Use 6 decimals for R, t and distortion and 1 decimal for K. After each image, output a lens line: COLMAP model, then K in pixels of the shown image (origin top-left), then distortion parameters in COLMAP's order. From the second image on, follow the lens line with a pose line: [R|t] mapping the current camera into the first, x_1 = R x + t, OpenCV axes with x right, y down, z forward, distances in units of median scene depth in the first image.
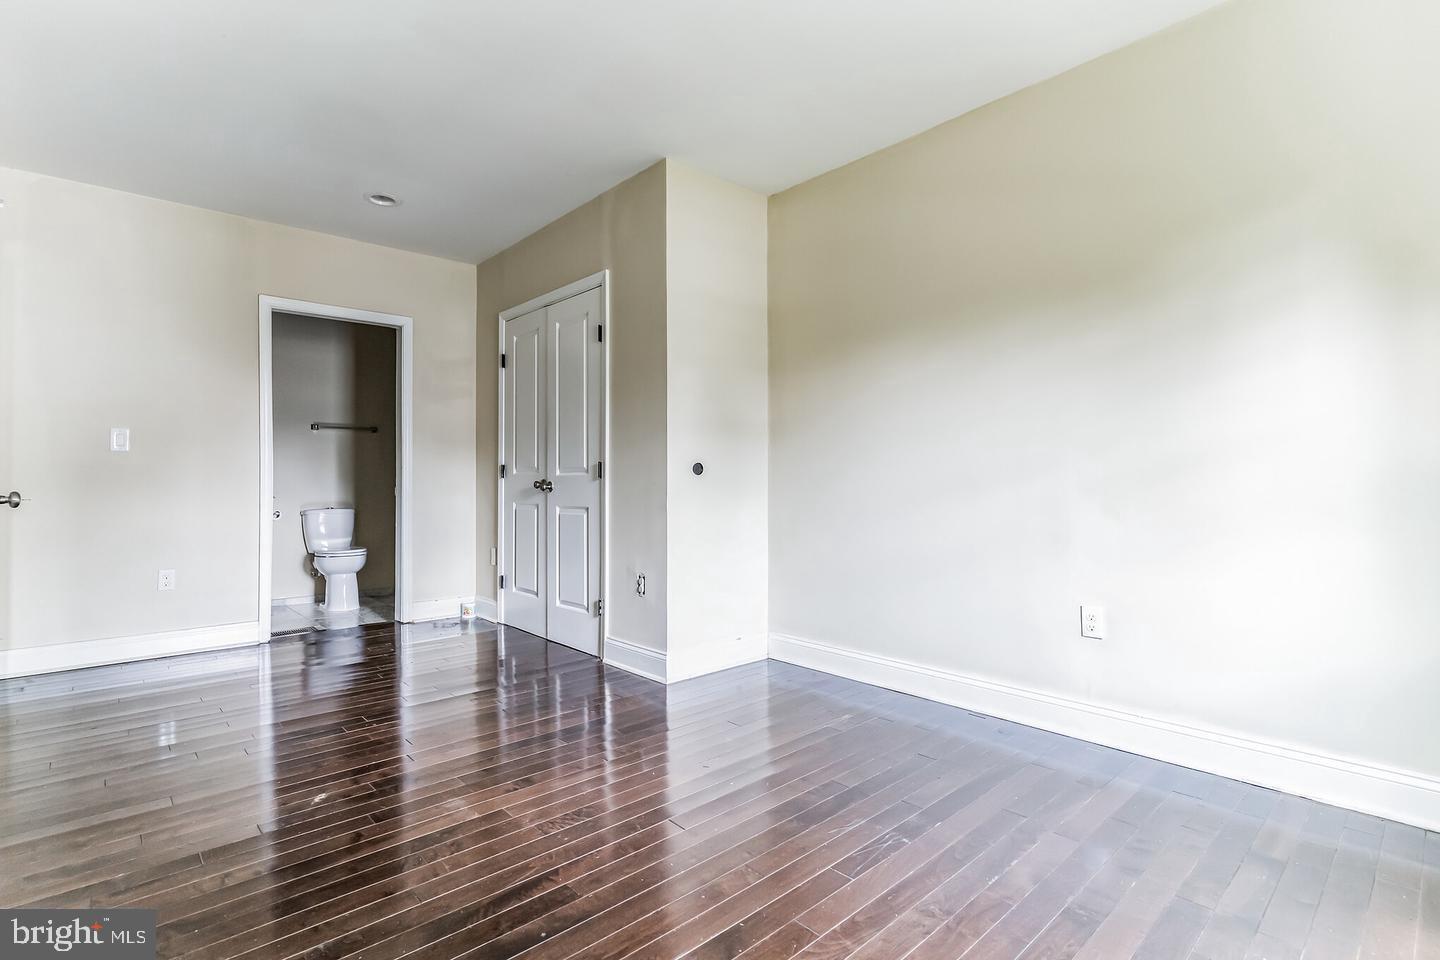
lens RADIAL K [[686.0, 0, 717.4], [0, 686.0, 493.5], [0, 0, 1]] dist [0.002365, -0.002113]
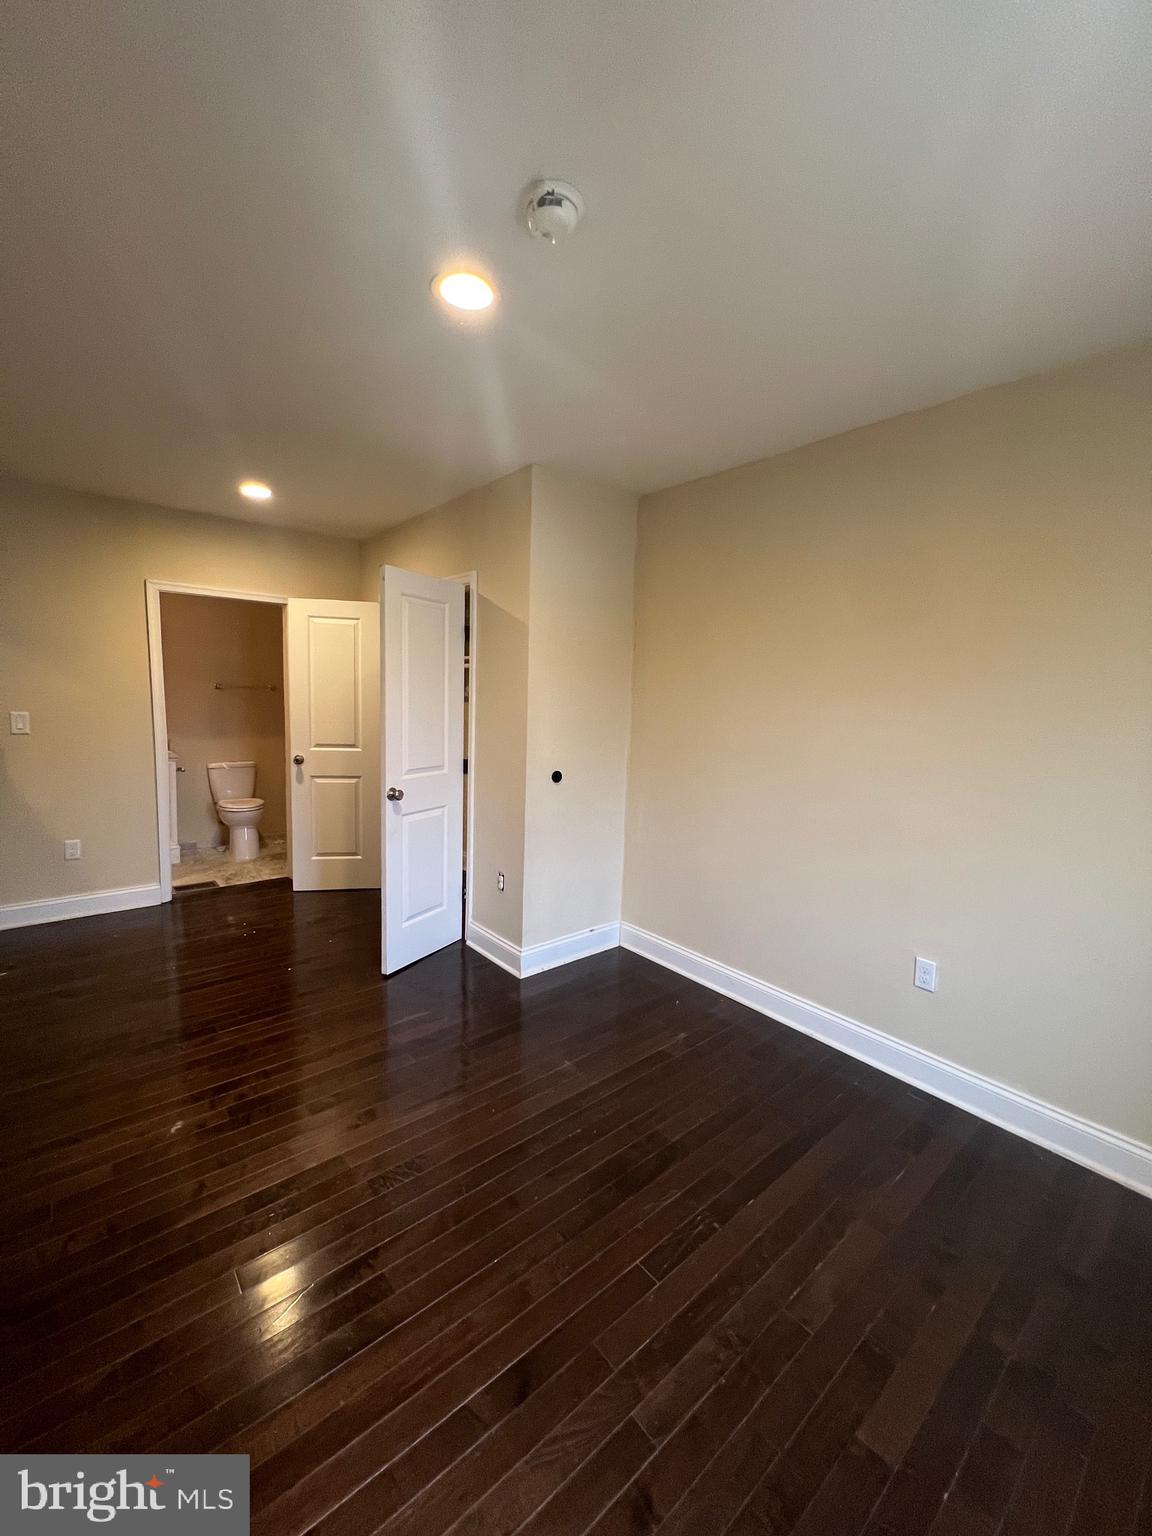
lens RADIAL K [[615.1, 0, 583.4], [0, 615.1, 765.6], [0, 0, 1]] dist [0.000090, 0.000328]
pose [[0.998643, 0.039345, -0.034106, 0.077290], [-0.035547, 0.993776, 0.105578, -0.274801], [0.038048, -0.104222, 0.993826, 0.139693]]
